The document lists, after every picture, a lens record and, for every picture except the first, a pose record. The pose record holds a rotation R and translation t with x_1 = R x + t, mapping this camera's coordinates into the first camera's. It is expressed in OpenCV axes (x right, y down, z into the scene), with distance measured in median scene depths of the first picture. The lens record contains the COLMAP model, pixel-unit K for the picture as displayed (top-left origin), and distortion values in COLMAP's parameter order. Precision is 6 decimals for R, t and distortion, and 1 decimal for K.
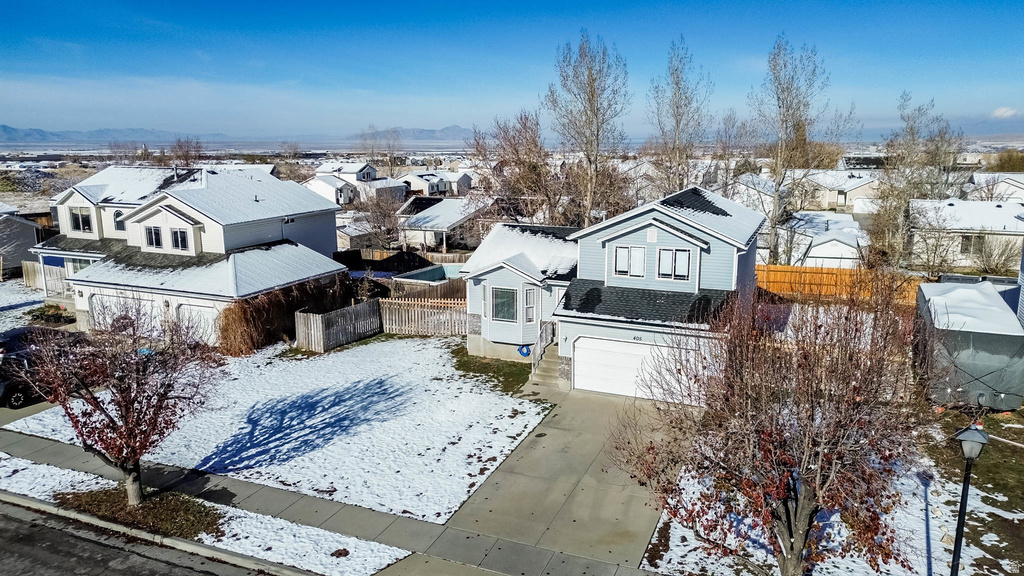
lens RADIAL K [[721.6, 0, 510.8], [0, 721.6, 283.6], [0, 0, 1]] dist [0.069666, -0.058947]
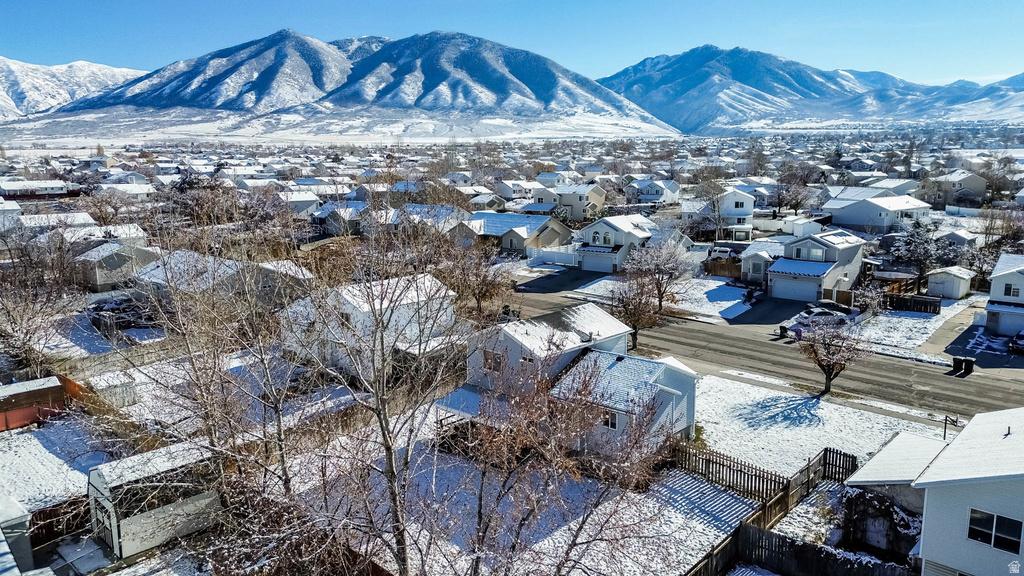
lens RADIAL K [[721.6, 0, 510.0], [0, 721.6, 287.9], [0, 0, 1]] dist [0.069666, -0.058947]
pose [[-0.940598, -0.047677, 0.336158, -0.204125], [0.079339, 0.931815, 0.354157, -0.749697], [-0.330122, 0.359790, -0.872680, 2.453838]]
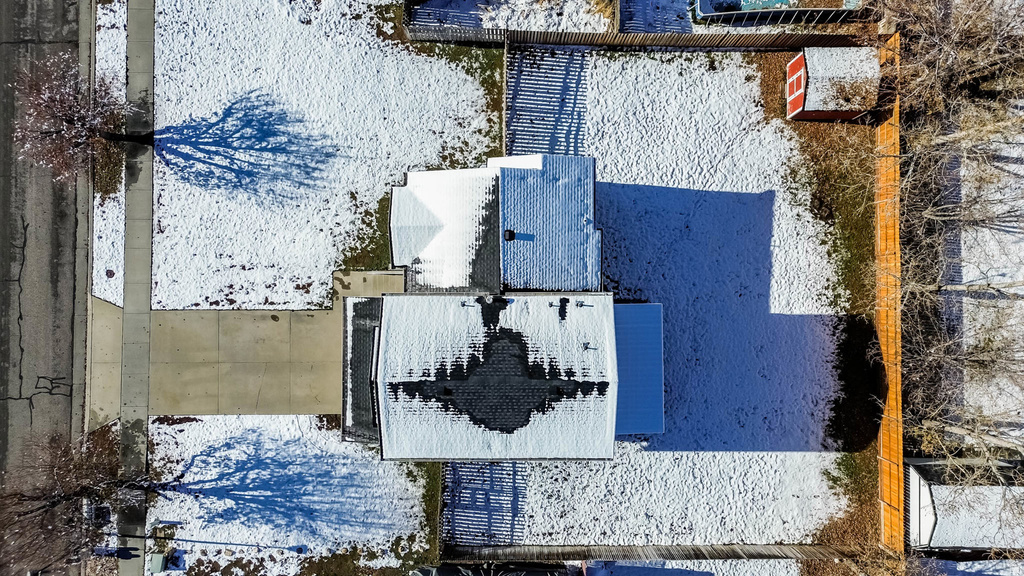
lens RADIAL K [[721.6, 0, 505.8], [0, 721.6, 284.1], [0, 0, 1]] dist [0.069666, -0.058947]
pose [[0.393921, 0.919134, 0.004269, 0.127214], [-0.189603, 0.076713, 0.978859, -1.083934], [0.899376, -0.386403, 0.204490, 0.934033]]
